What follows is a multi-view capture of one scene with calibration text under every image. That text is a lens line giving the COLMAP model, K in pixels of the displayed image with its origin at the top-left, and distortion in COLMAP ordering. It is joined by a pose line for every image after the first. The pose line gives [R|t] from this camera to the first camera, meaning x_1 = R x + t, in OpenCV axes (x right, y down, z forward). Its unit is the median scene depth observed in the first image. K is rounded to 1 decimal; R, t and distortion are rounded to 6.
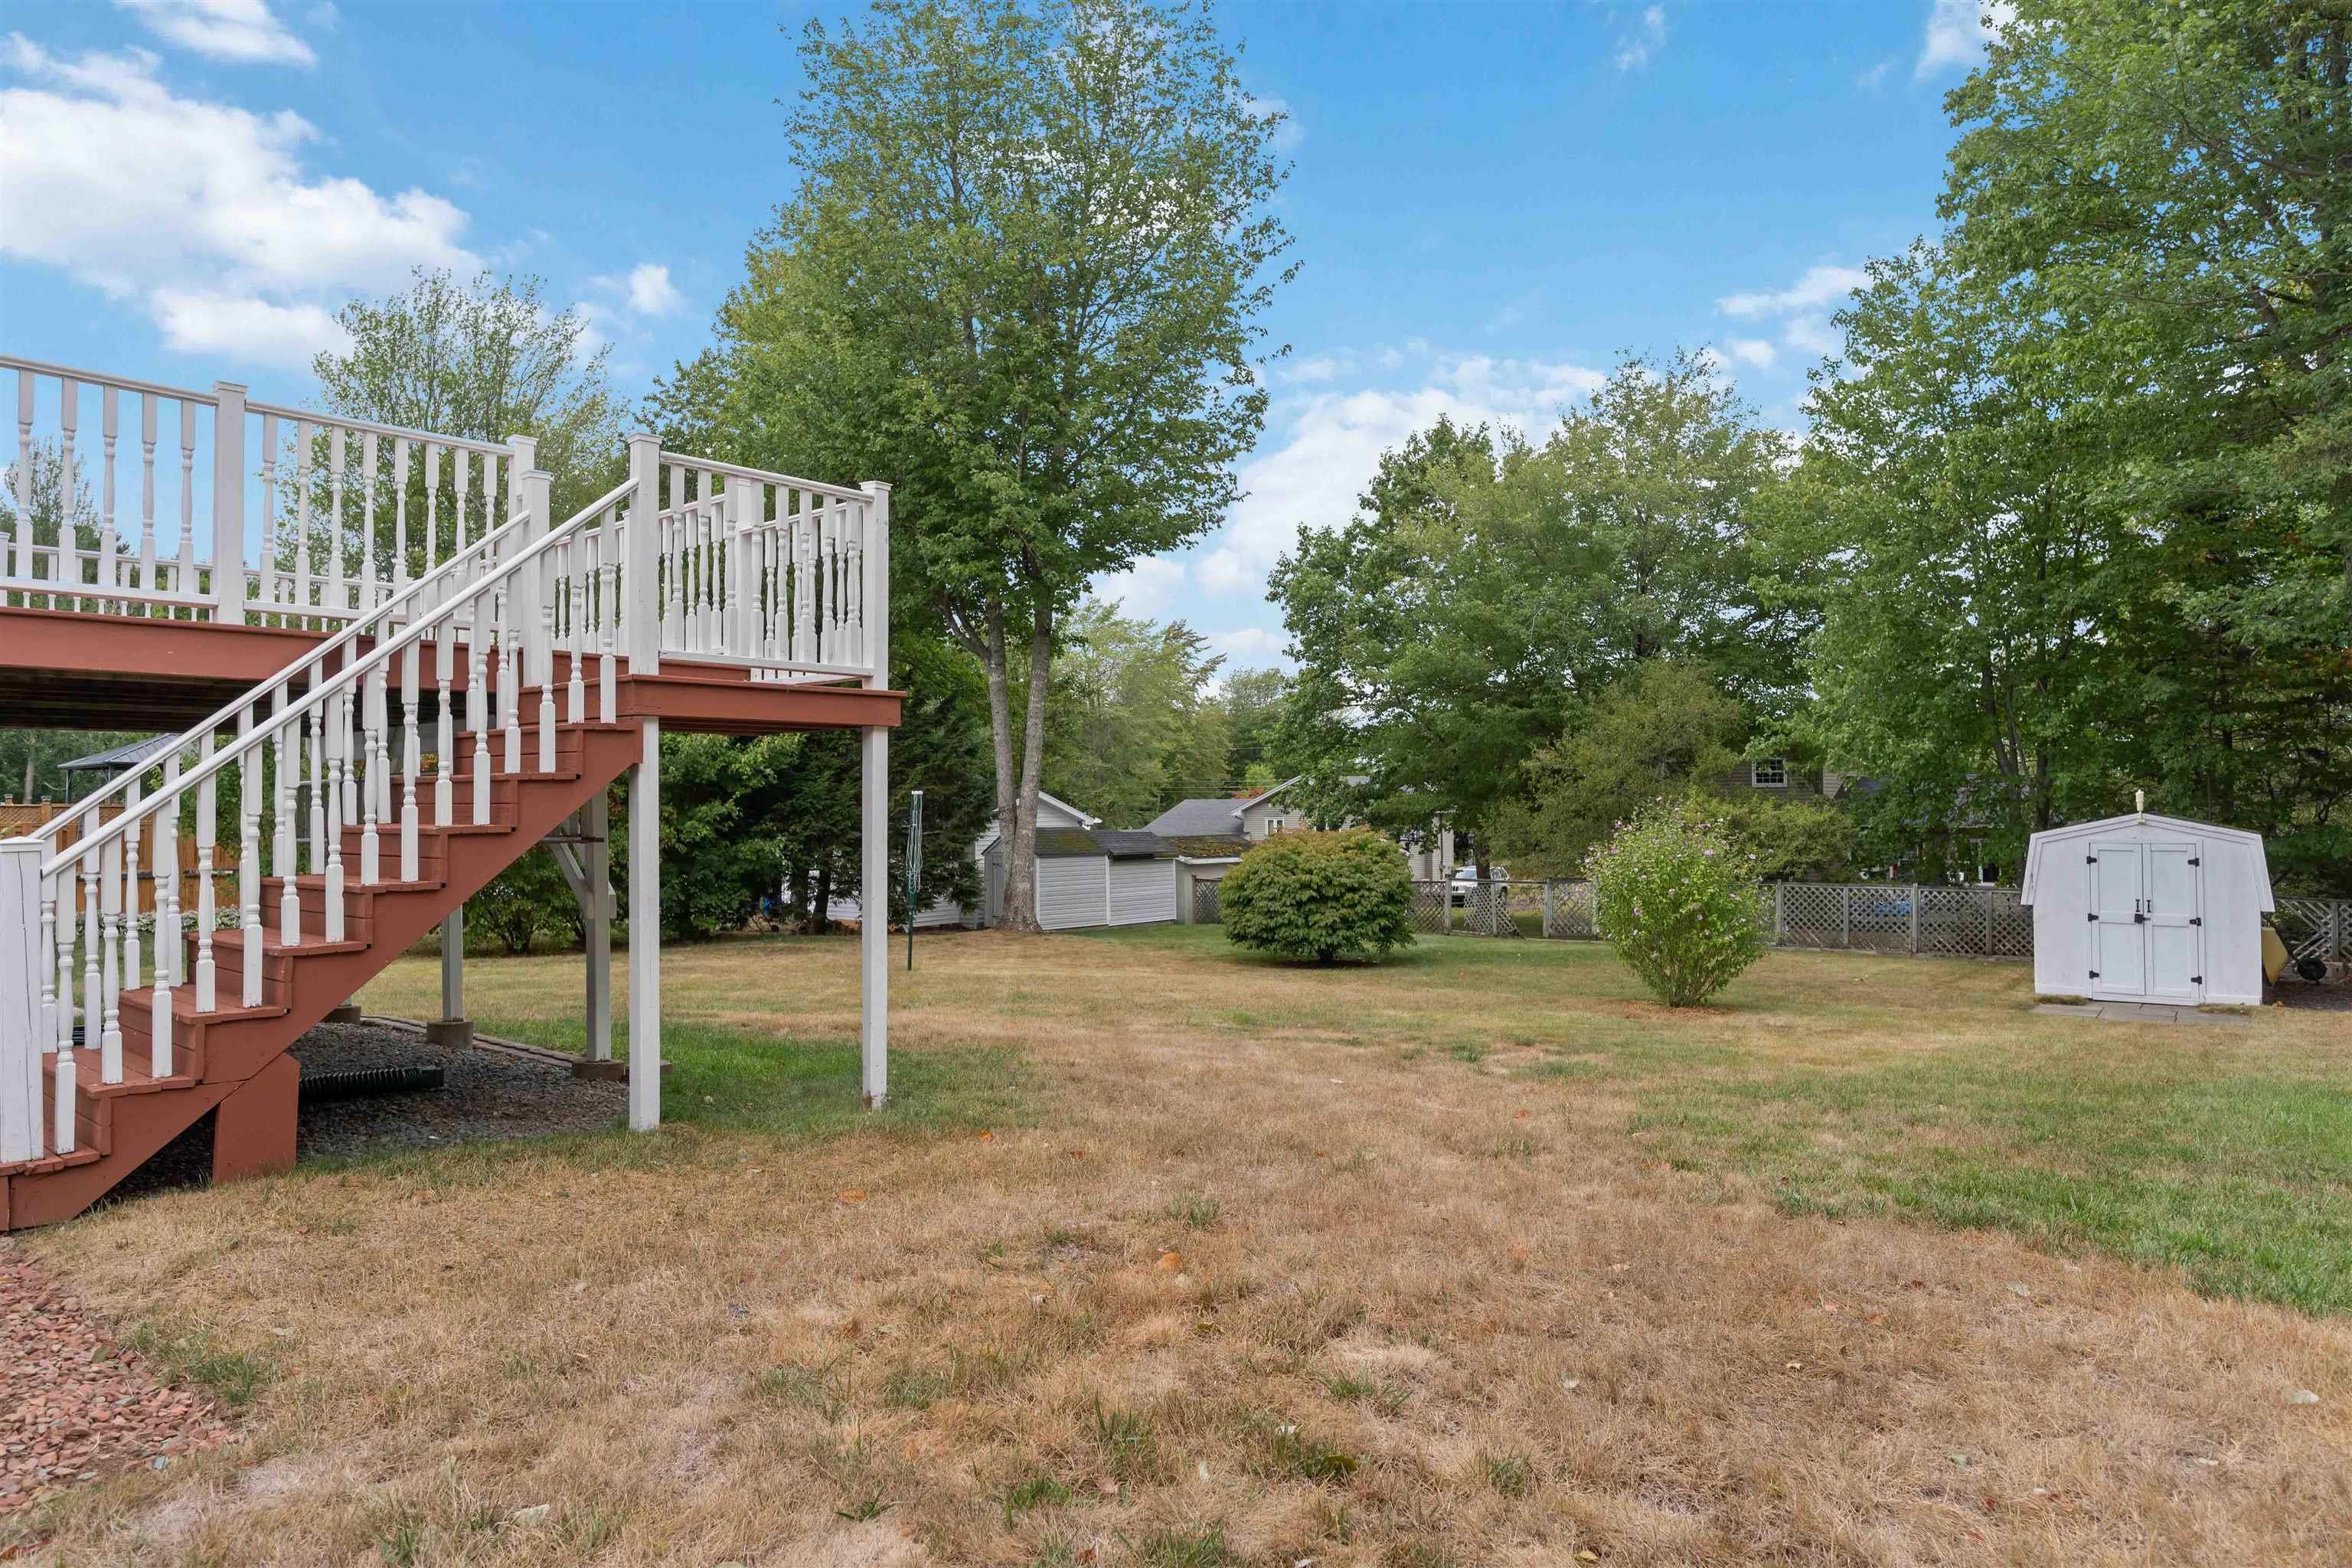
lens RADIAL K [[1450.0, 0, 1176.0], [0, 1450.0, 784.0], [0, 0, 1]] dist [0.029840, 0.000235]
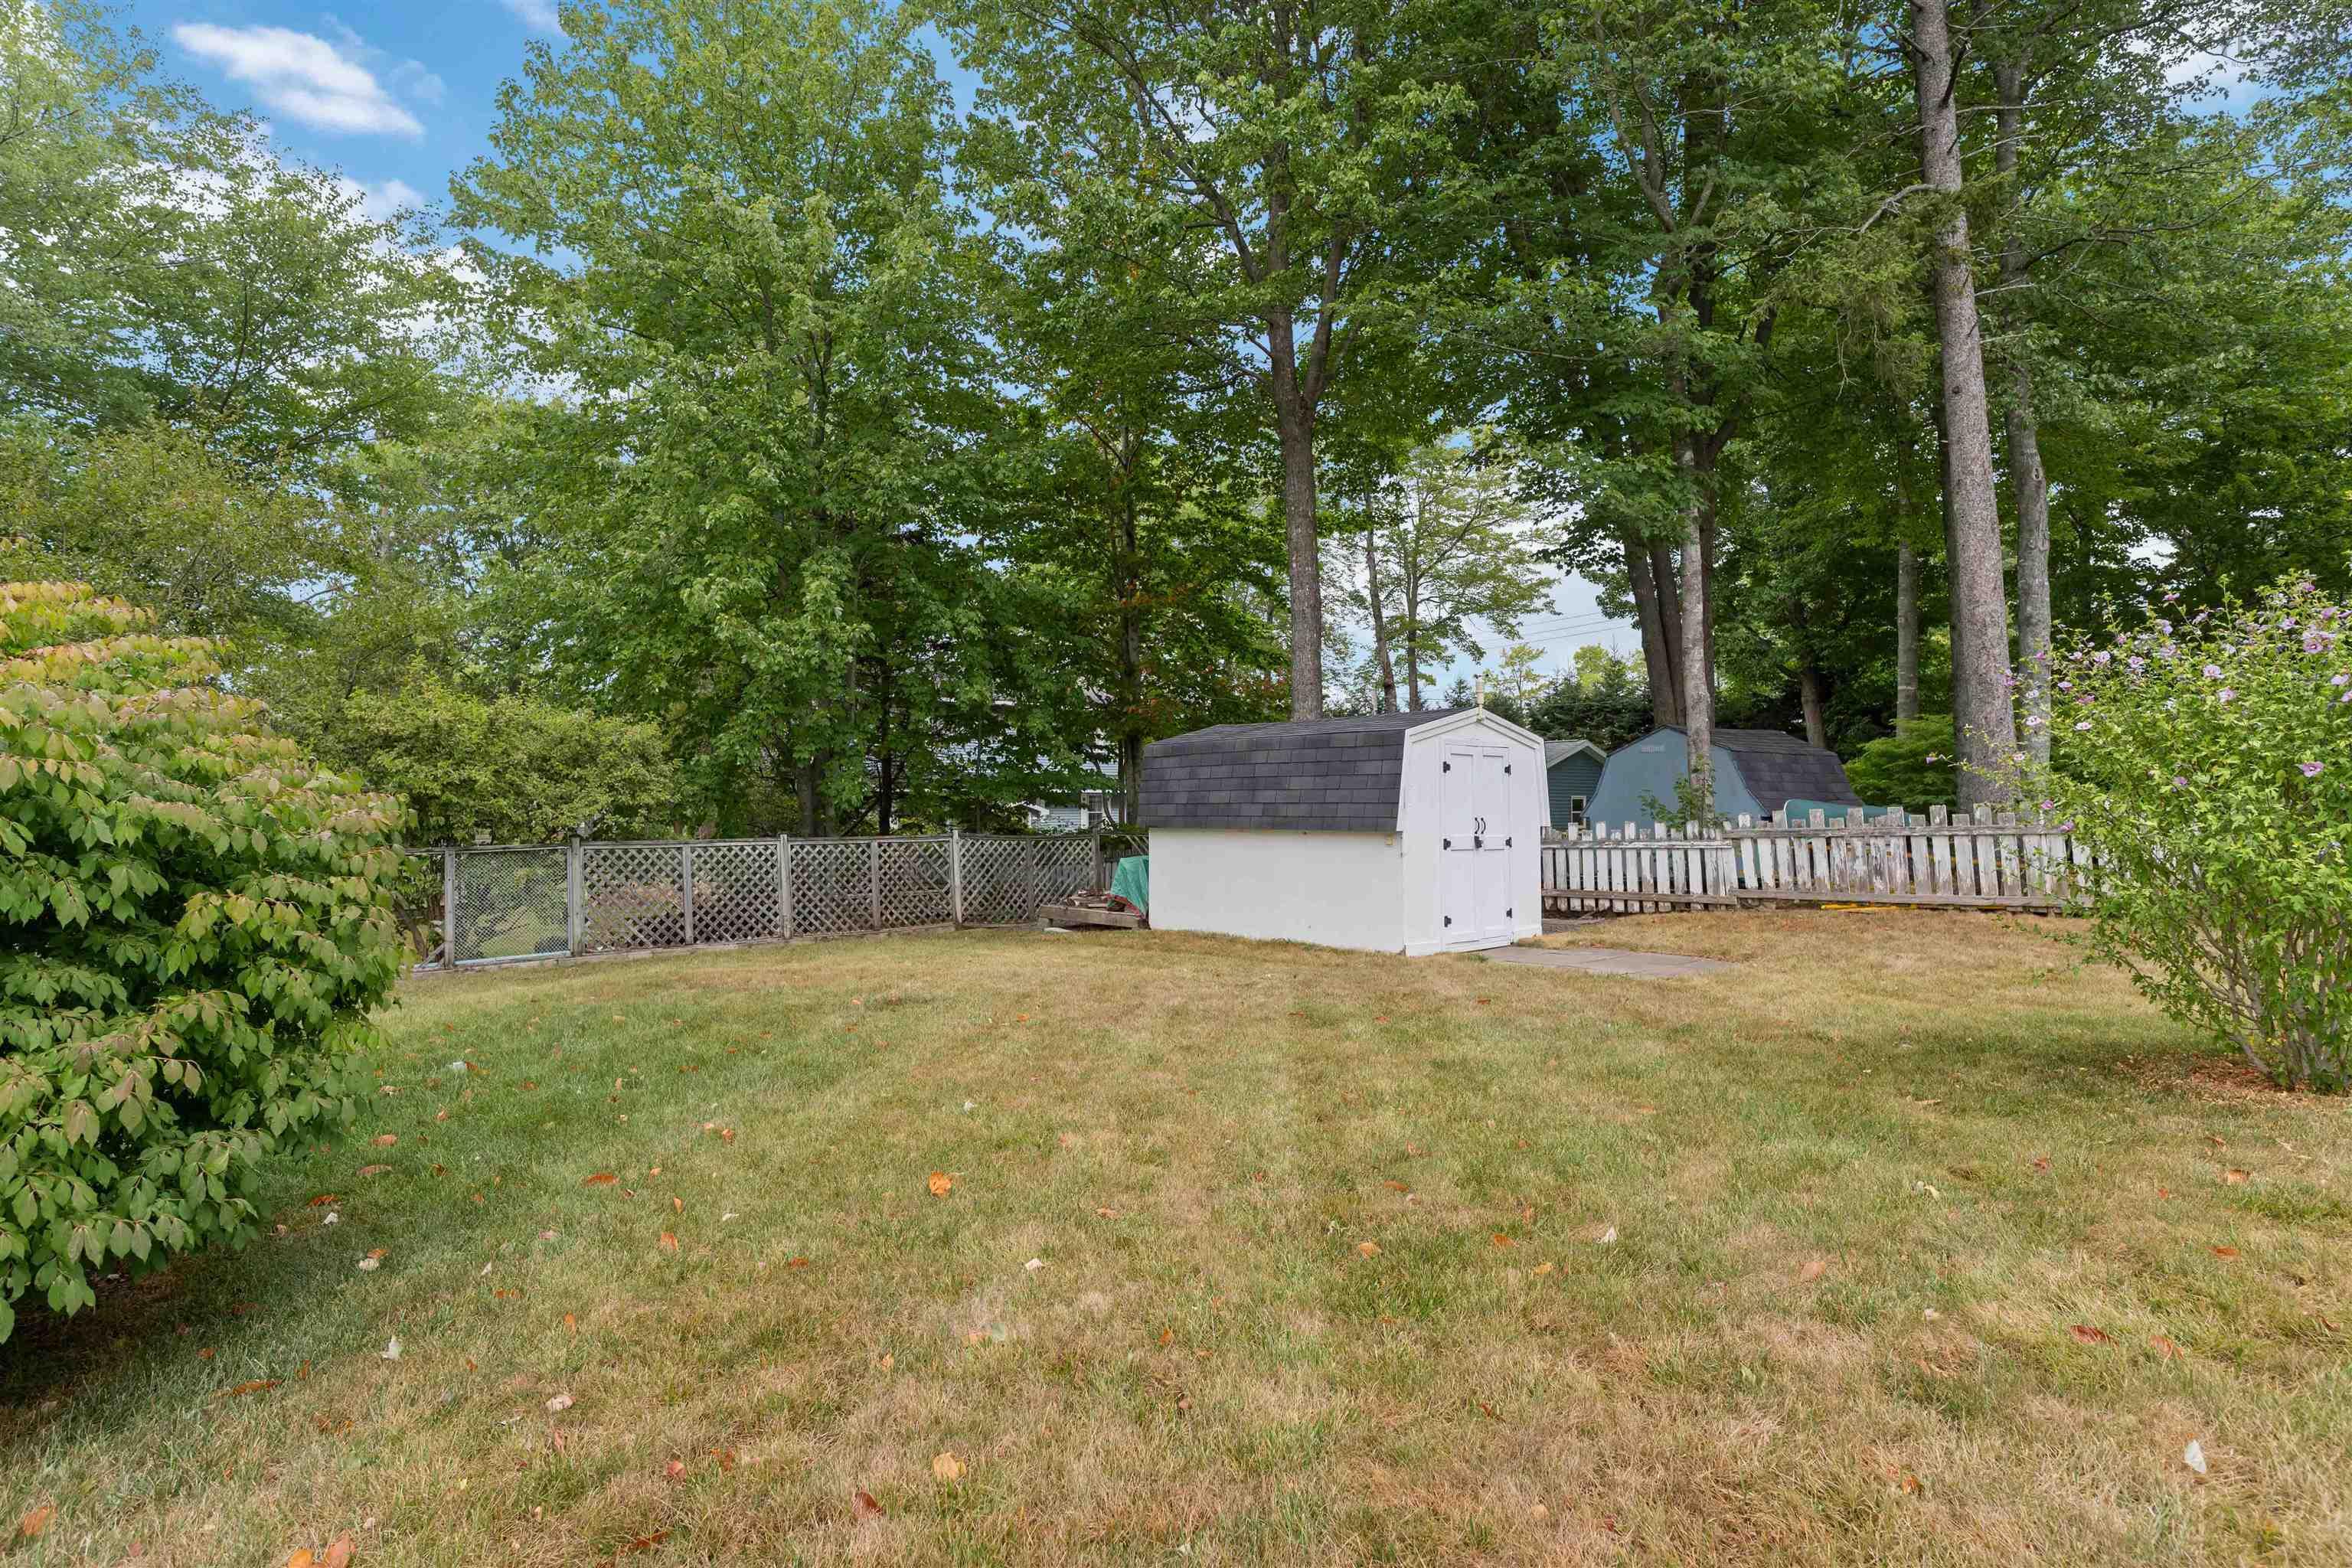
lens RADIAL K [[1180.4, 0, 1177.3], [0, 1180.4, 774.2], [0, 0, 1]] dist [-0.001883, -0.000592]
pose [[0.186630, 0.031886, 0.981913, 0.008092], [-0.015740, 0.999442, -0.029464, 0.051485], [-0.982304, -0.009956, 0.187028, 0.698404]]
